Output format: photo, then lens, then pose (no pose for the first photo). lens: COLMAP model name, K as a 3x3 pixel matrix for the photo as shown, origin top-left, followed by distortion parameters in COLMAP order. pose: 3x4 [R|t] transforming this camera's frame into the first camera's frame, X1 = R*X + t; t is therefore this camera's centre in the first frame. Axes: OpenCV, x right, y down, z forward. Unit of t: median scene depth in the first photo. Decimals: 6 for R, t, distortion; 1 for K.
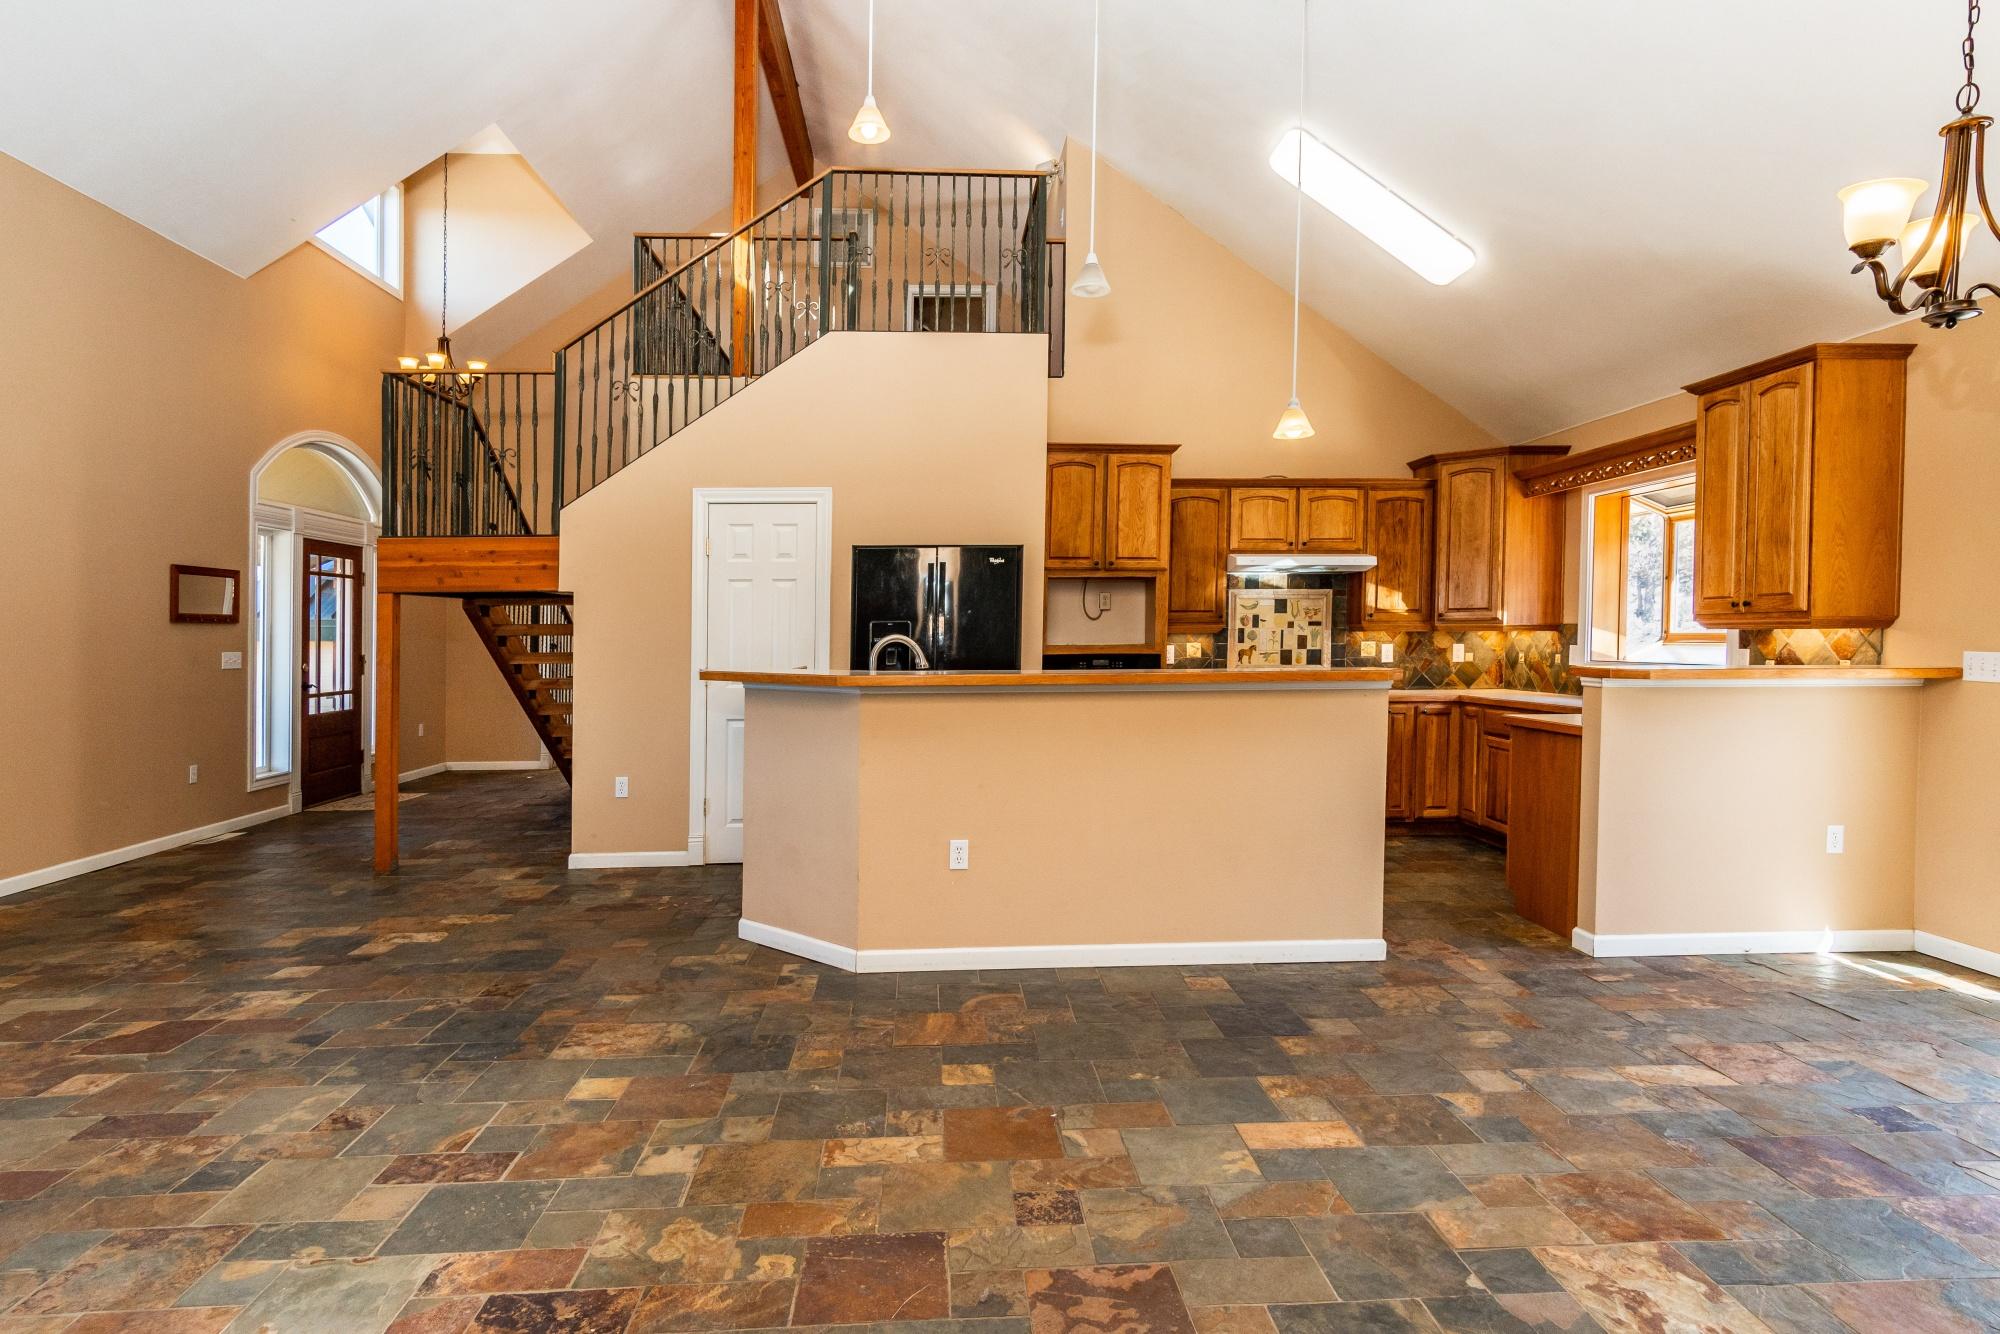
lens RADIAL K [[1088.6, 0, 996.8], [0, 1088.6, 665.6], [0, 0, 1]] dist [0.001244, 0.002607]
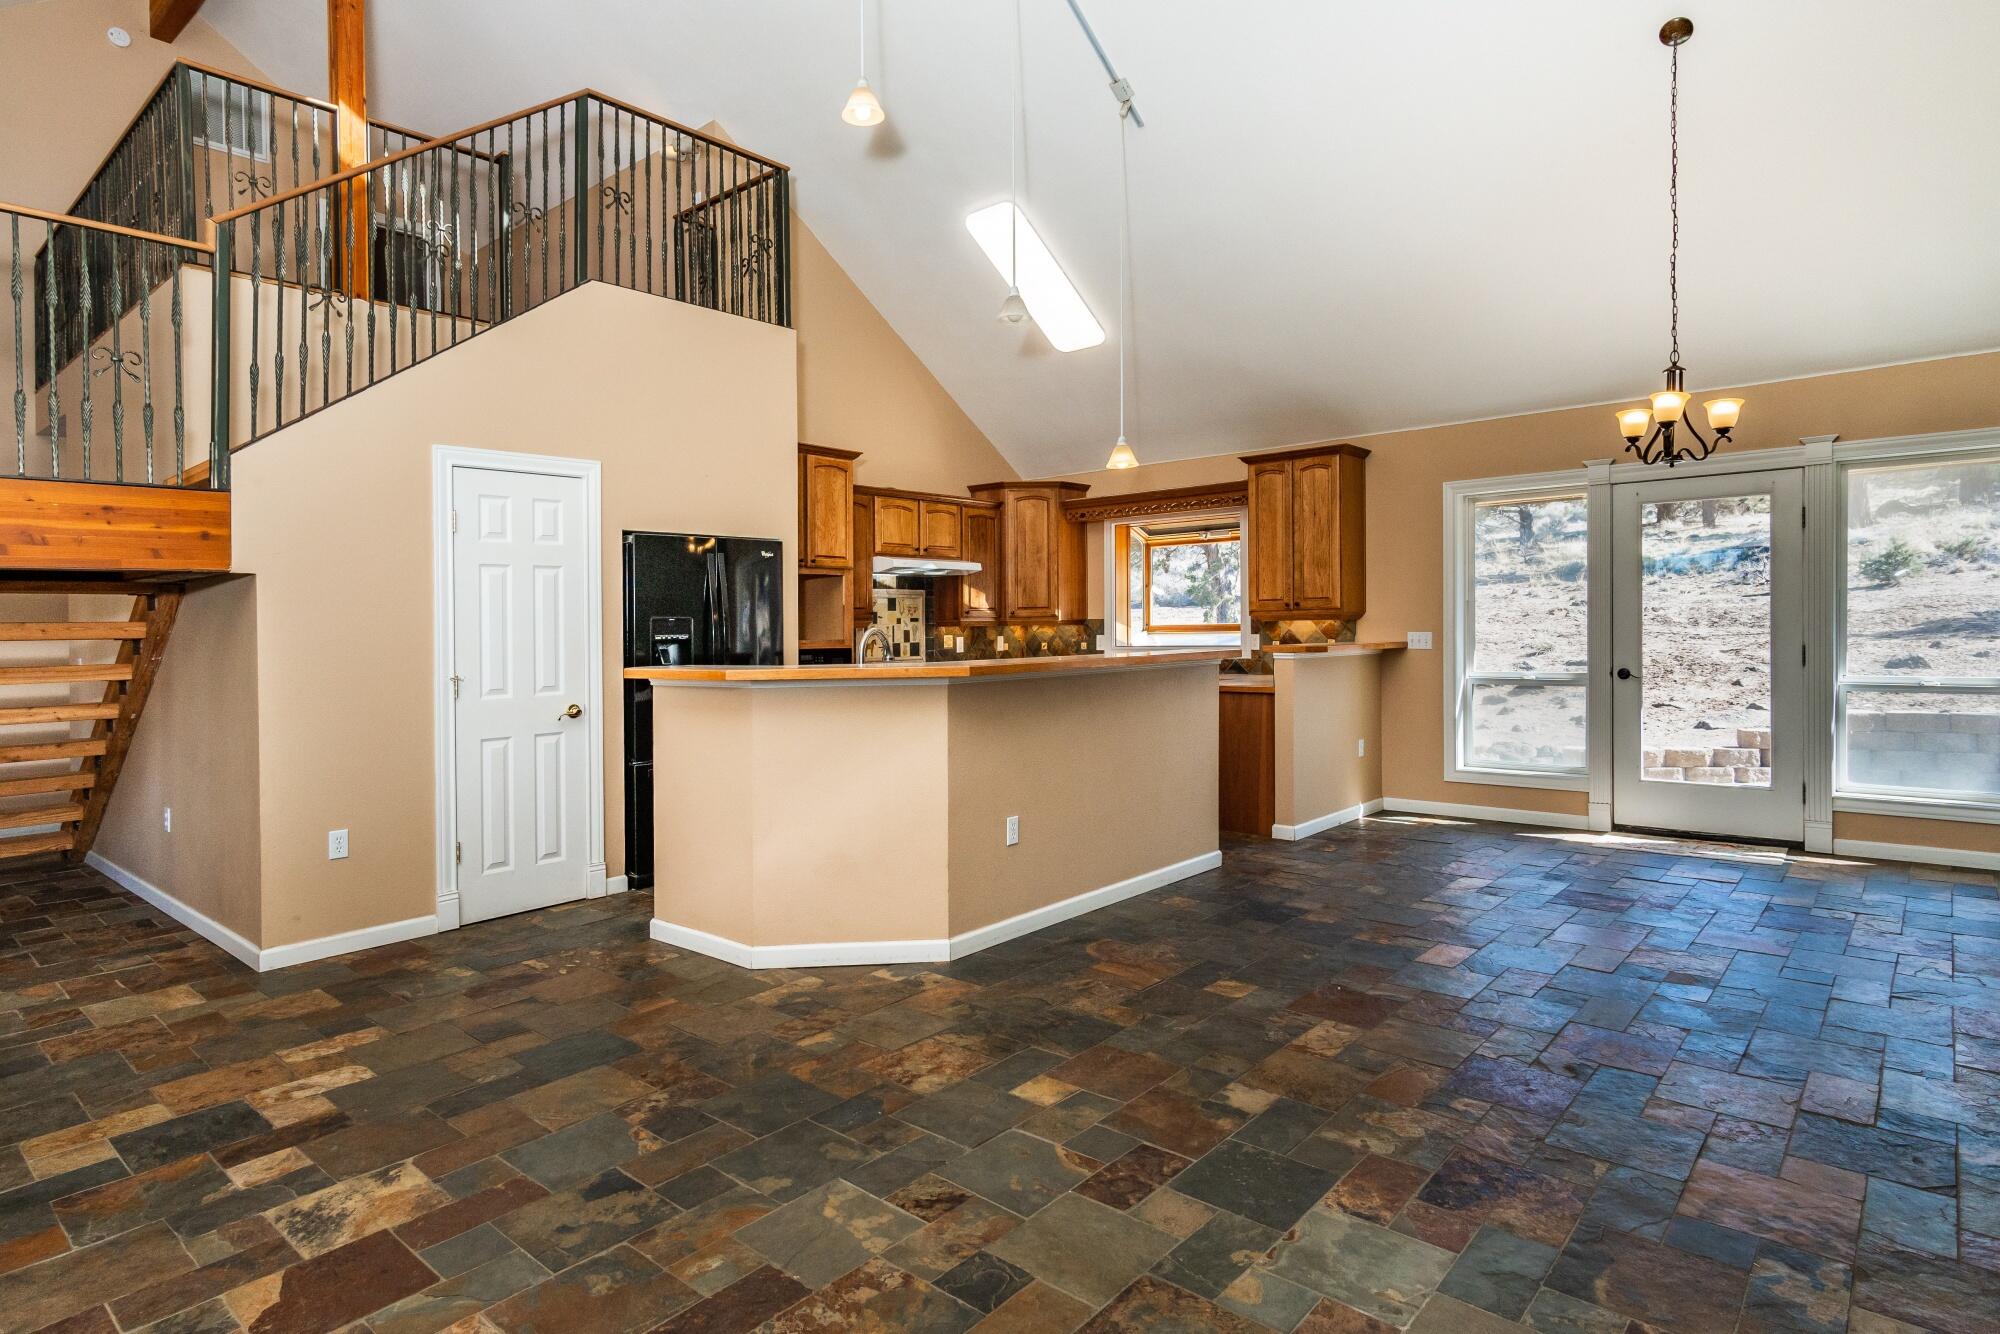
lens RADIAL K [[1079.2, 0, 995.8], [0, 1079.2, 639.9], [0, 0, 1]] dist [0.002218, 0.001266]
pose [[0.704983, -0.014845, 0.709069, -0.766305], [0.034471, 0.999317, -0.013351, 0.000616], [-0.708386, 0.033855, 0.705013, 0.246834]]
